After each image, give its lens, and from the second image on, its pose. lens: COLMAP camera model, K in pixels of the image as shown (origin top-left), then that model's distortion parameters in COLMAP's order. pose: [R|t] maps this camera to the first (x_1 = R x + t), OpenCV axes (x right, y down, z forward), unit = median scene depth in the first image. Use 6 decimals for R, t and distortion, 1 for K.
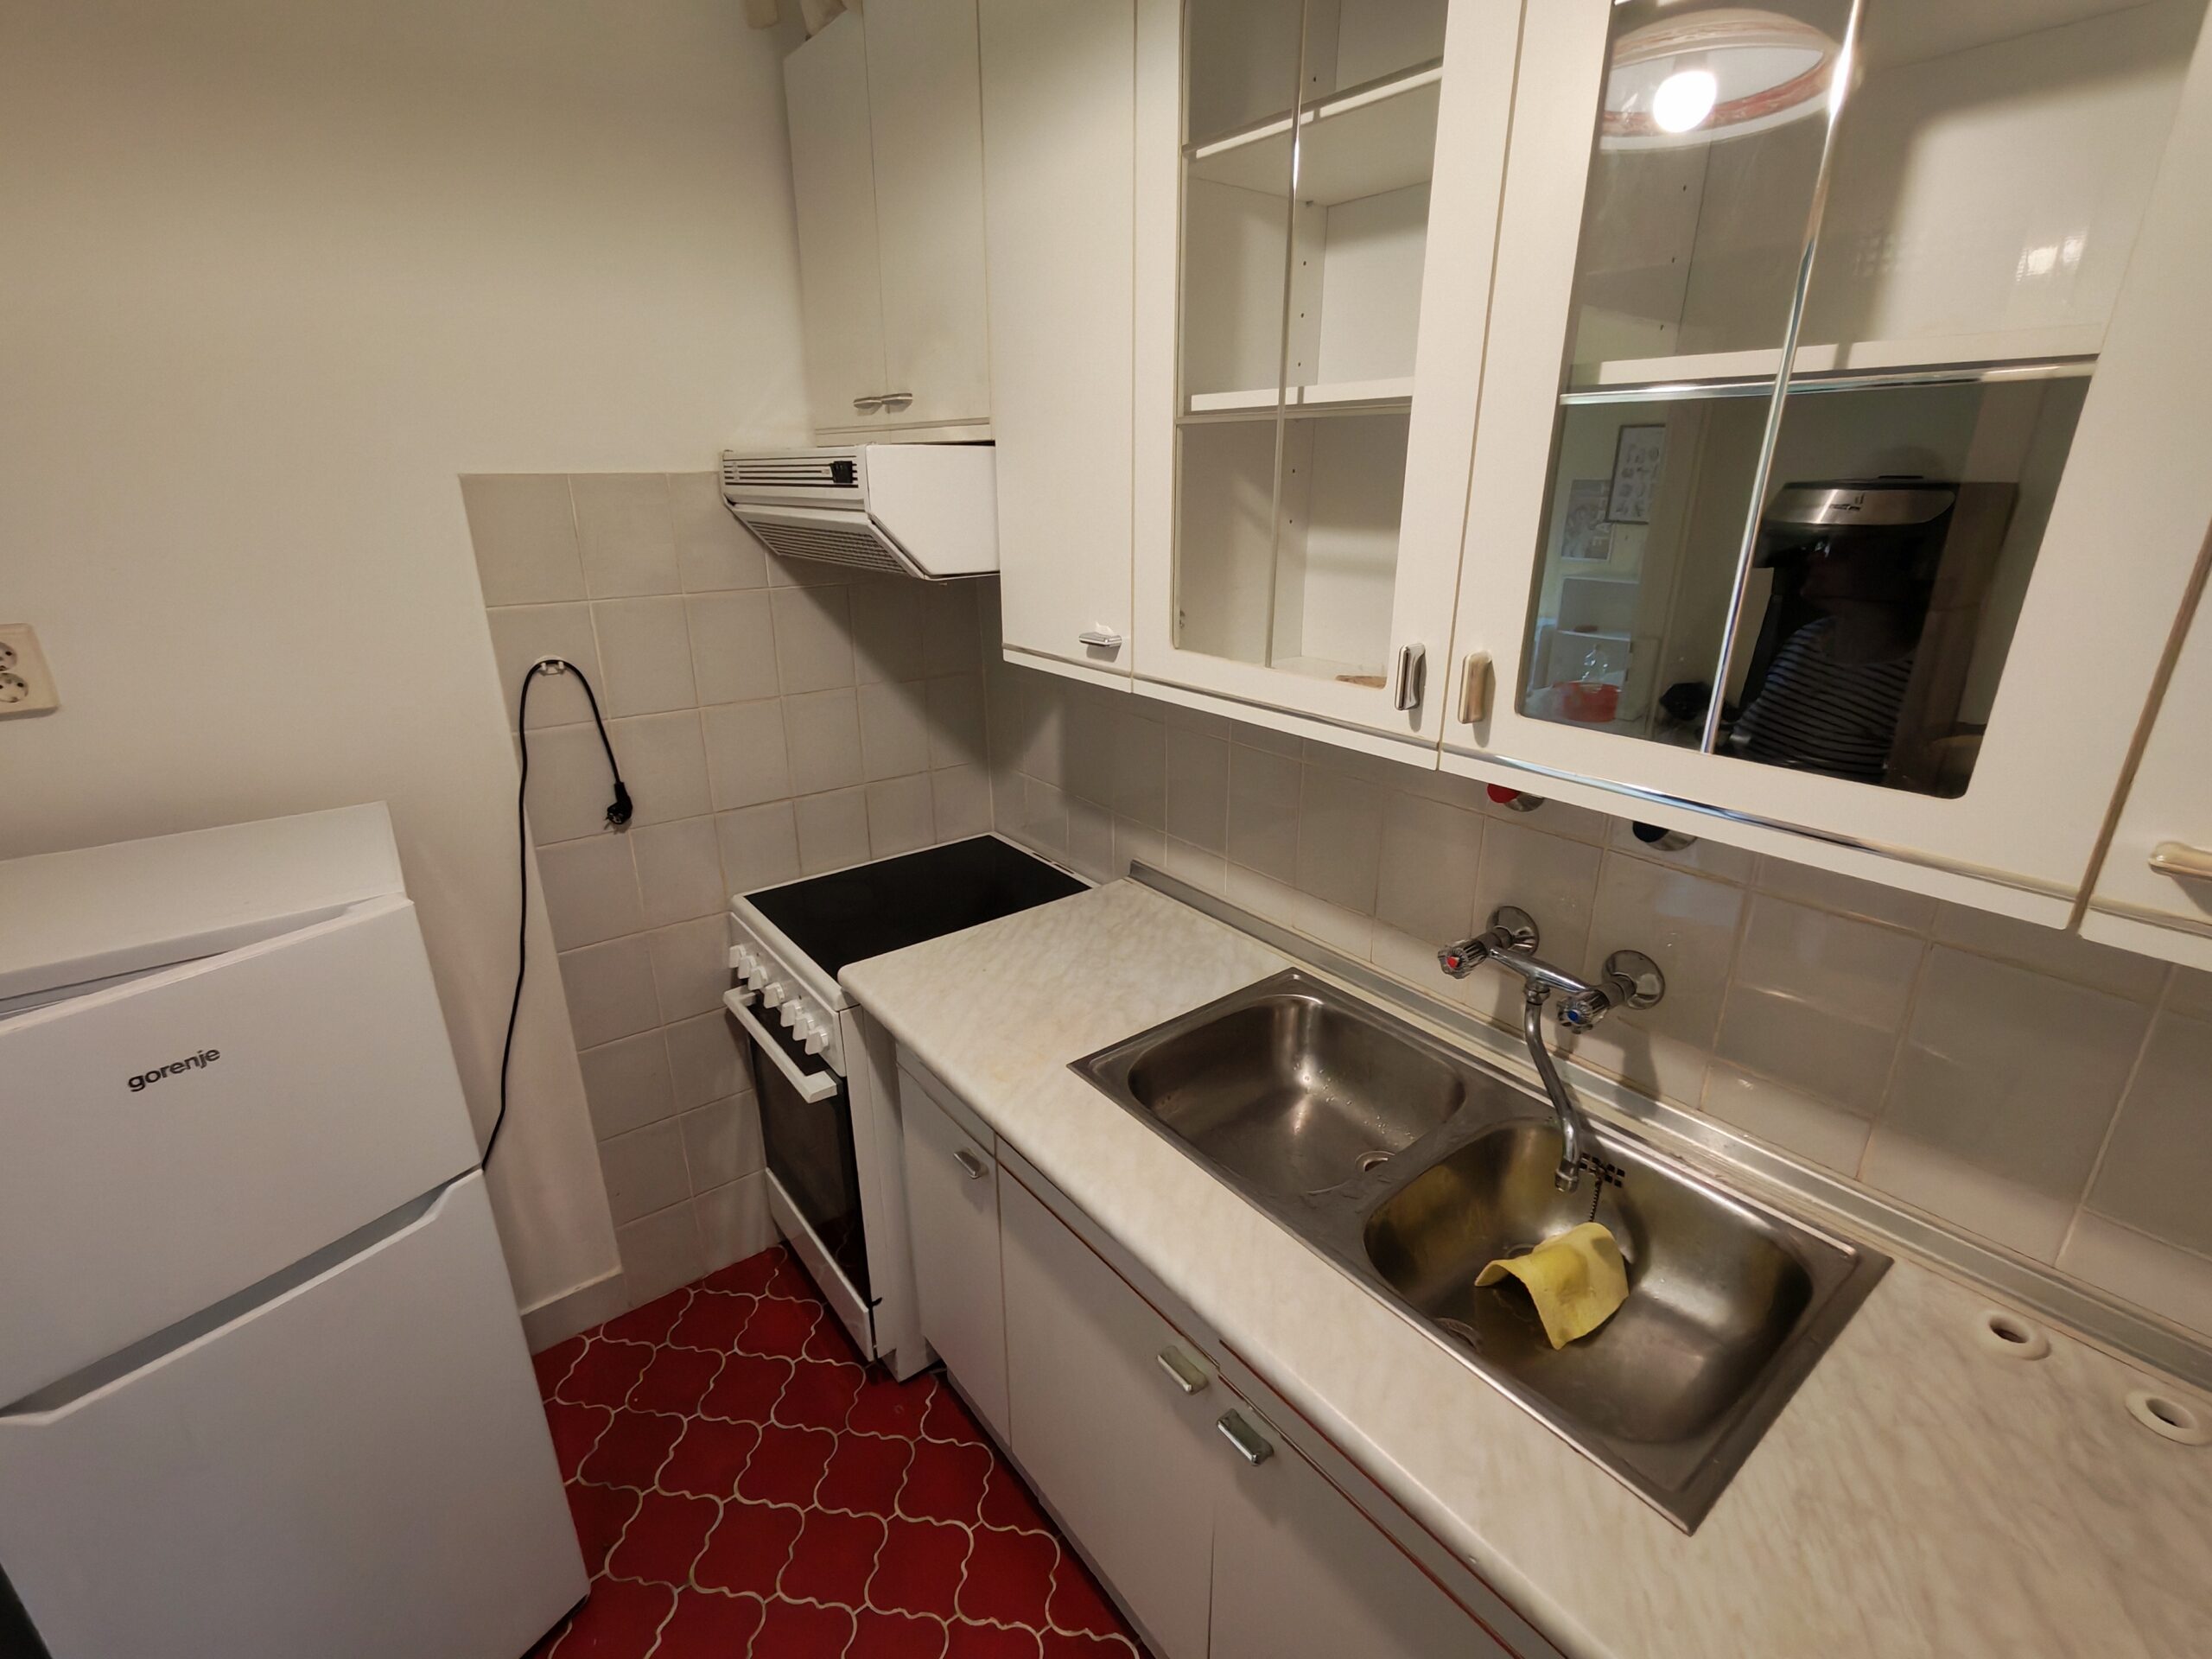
lens RADIAL K [[1011.2, 0, 1102.8], [0, 1011.2, 830.9], [0, 0, 1]] dist [-0.001885, 0.000976]
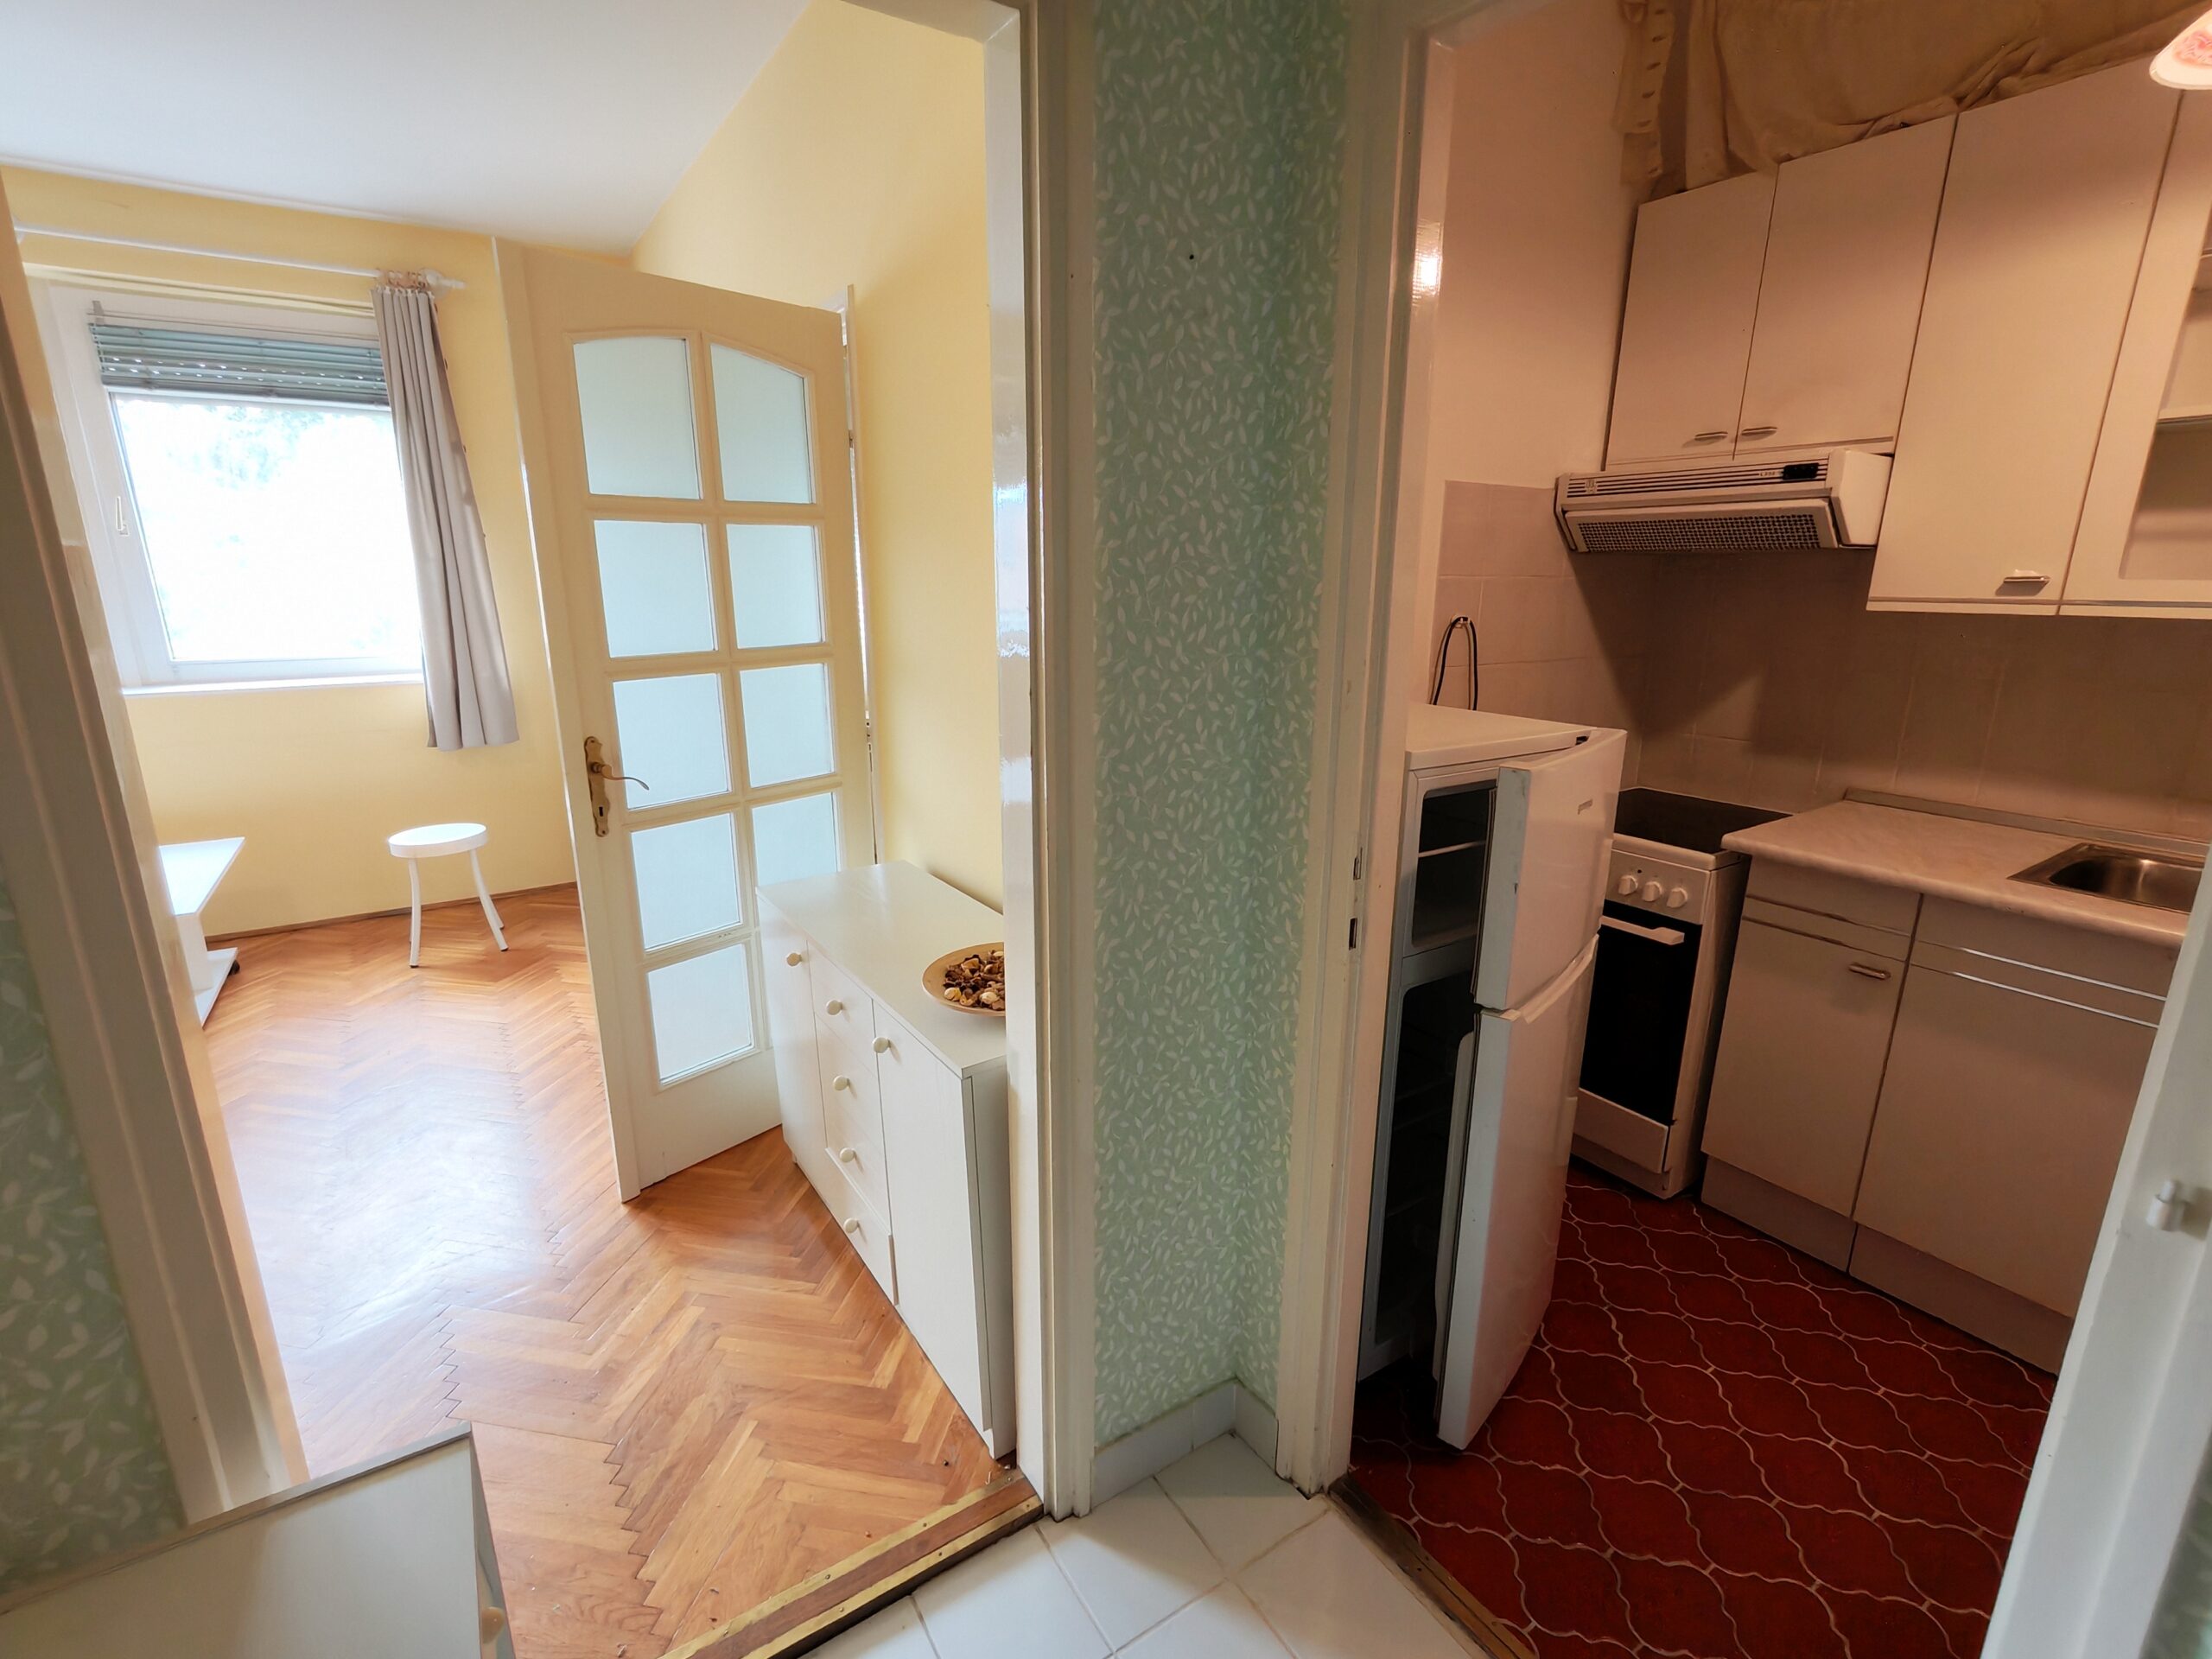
lens RADIAL K [[1017.7, 0, 1094.2], [0, 1017.7, 834.7], [0, 0, 1]] dist [-0.000707, -0.000759]
pose [[0.997264, 0.025487, -0.069390, -1.080407], [-0.031997, 0.995022, -0.094377, 0.311974], [0.066639, 0.096339, 0.993115, -0.435337]]
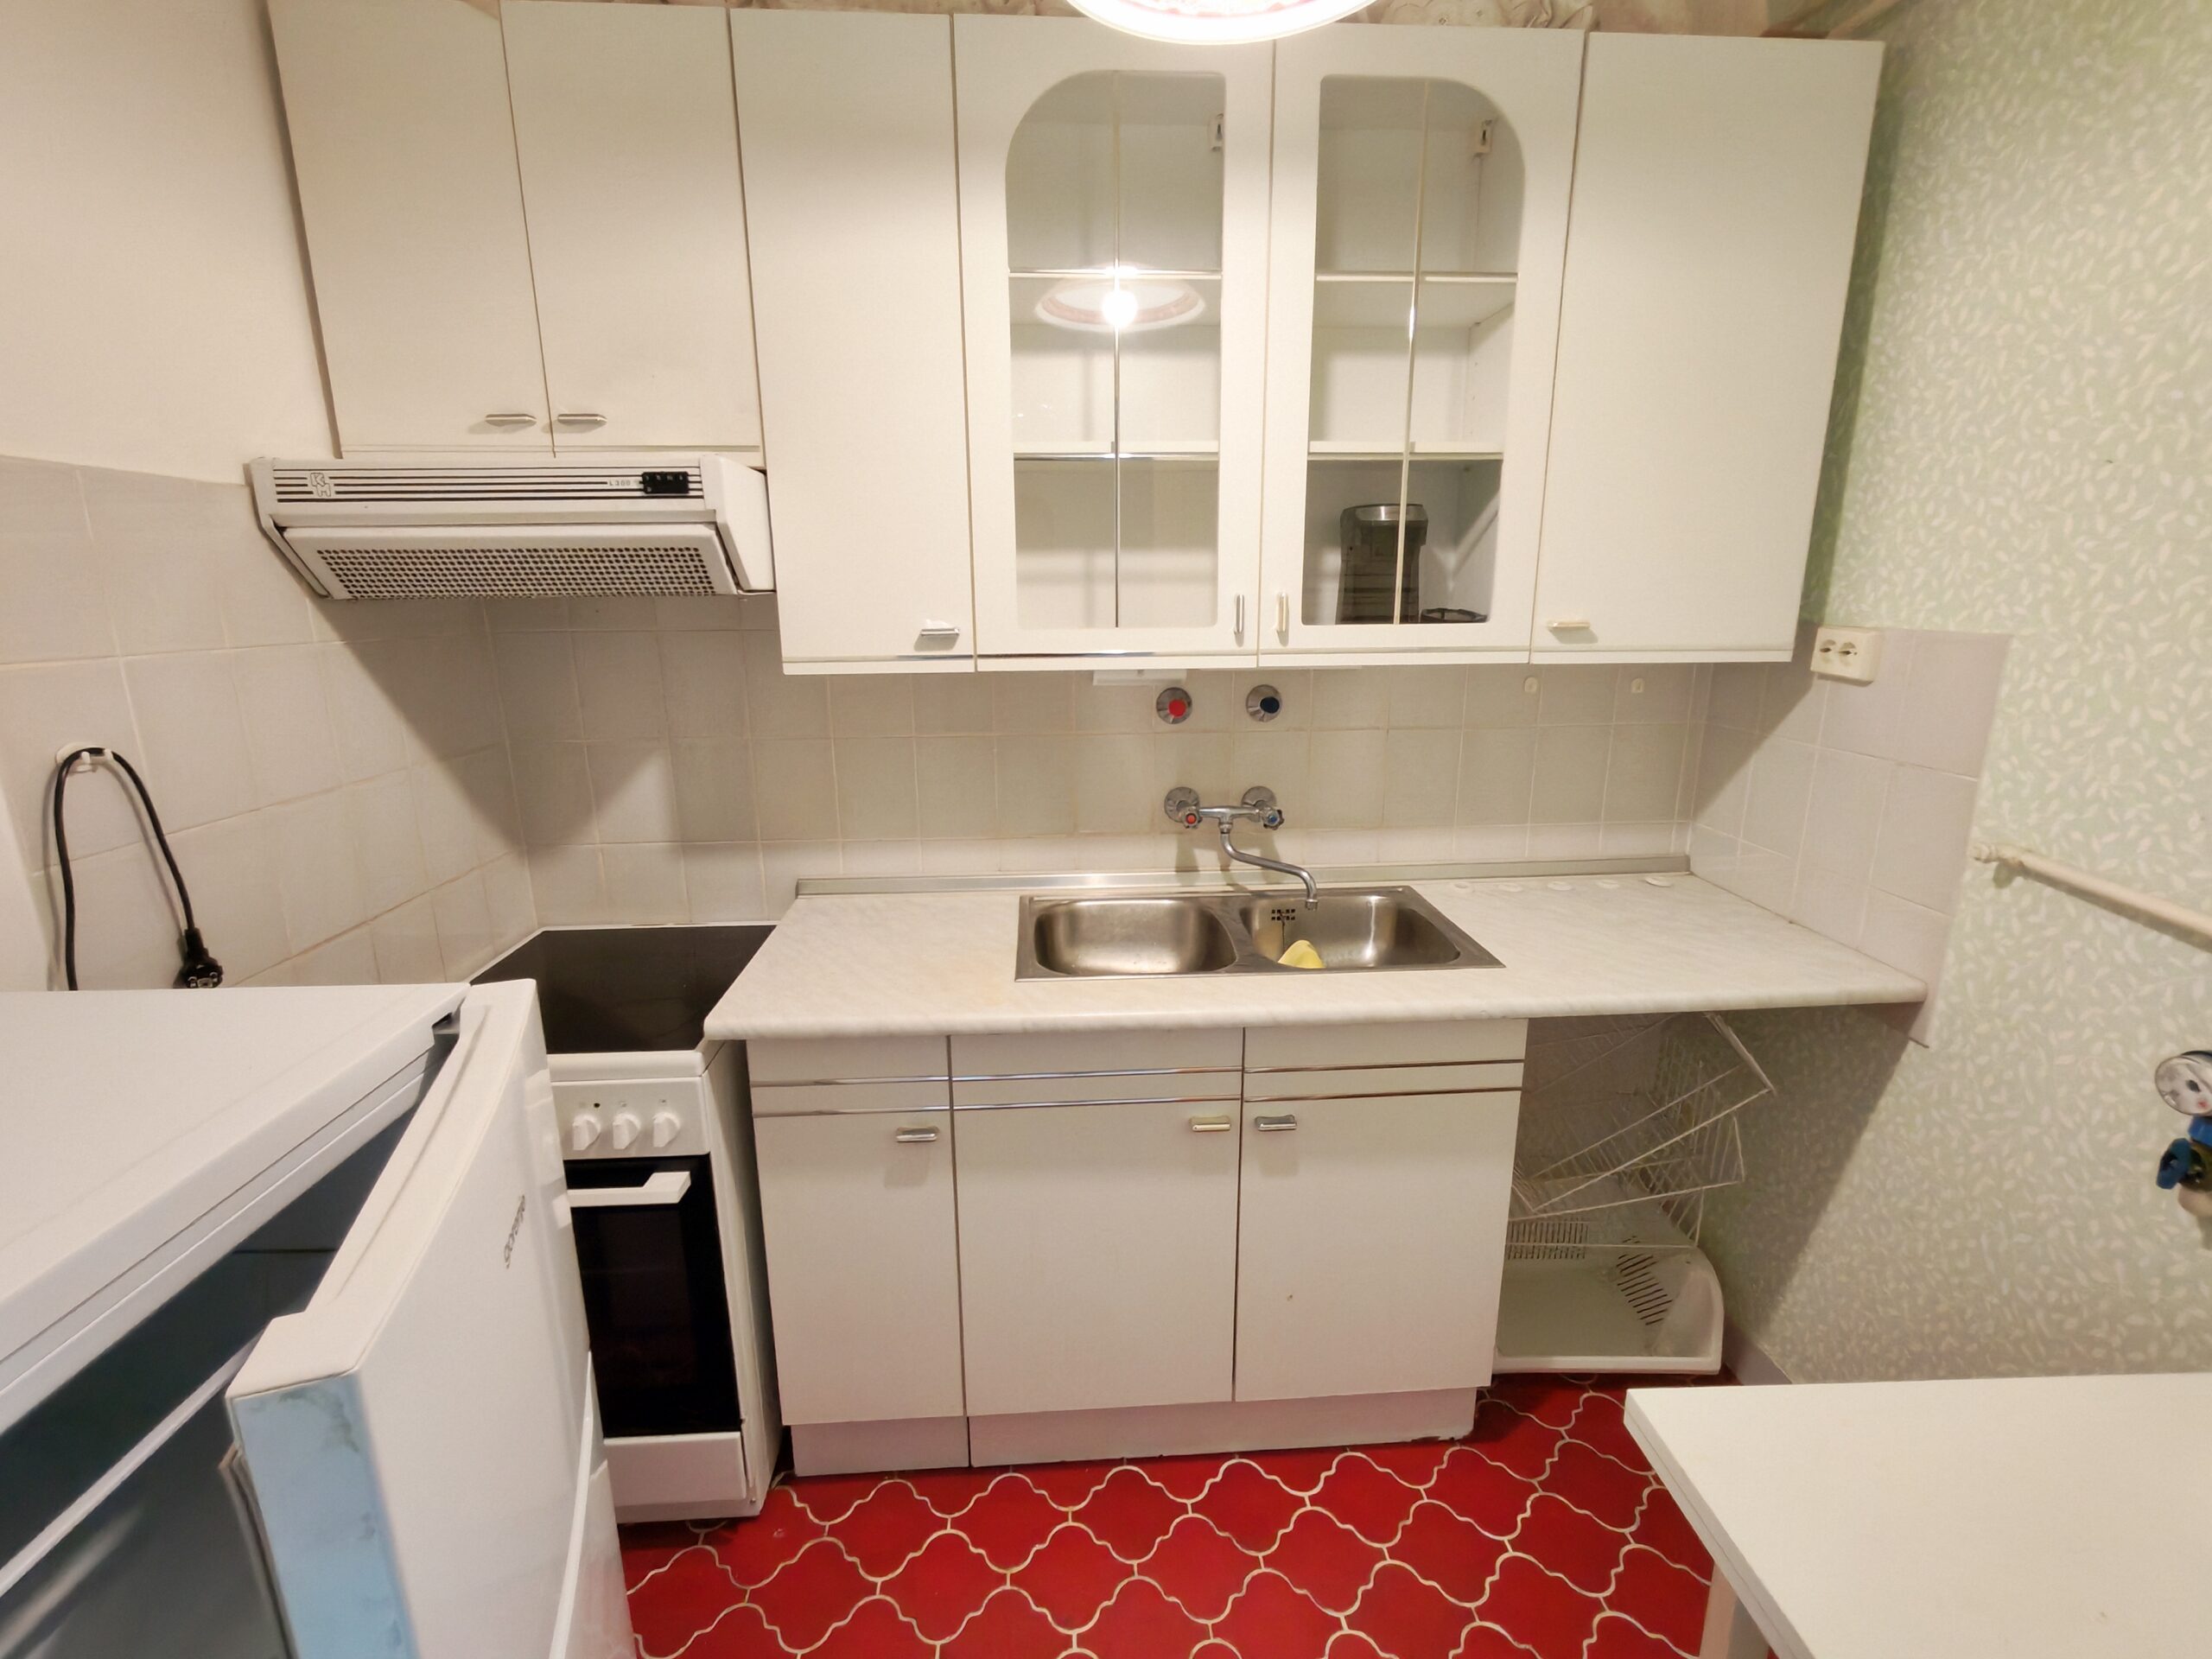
lens RADIAL K [[1011.2, 0, 1102.8], [0, 1011.2, 830.9], [0, 0, 1]] dist [-0.001885, 0.000976]
pose [[0.561608, -0.194561, 0.804203, -0.811456], [0.287309, 0.957337, 0.030969, 0.050600], [-0.775919, 0.213662, 0.593547, 0.162047]]
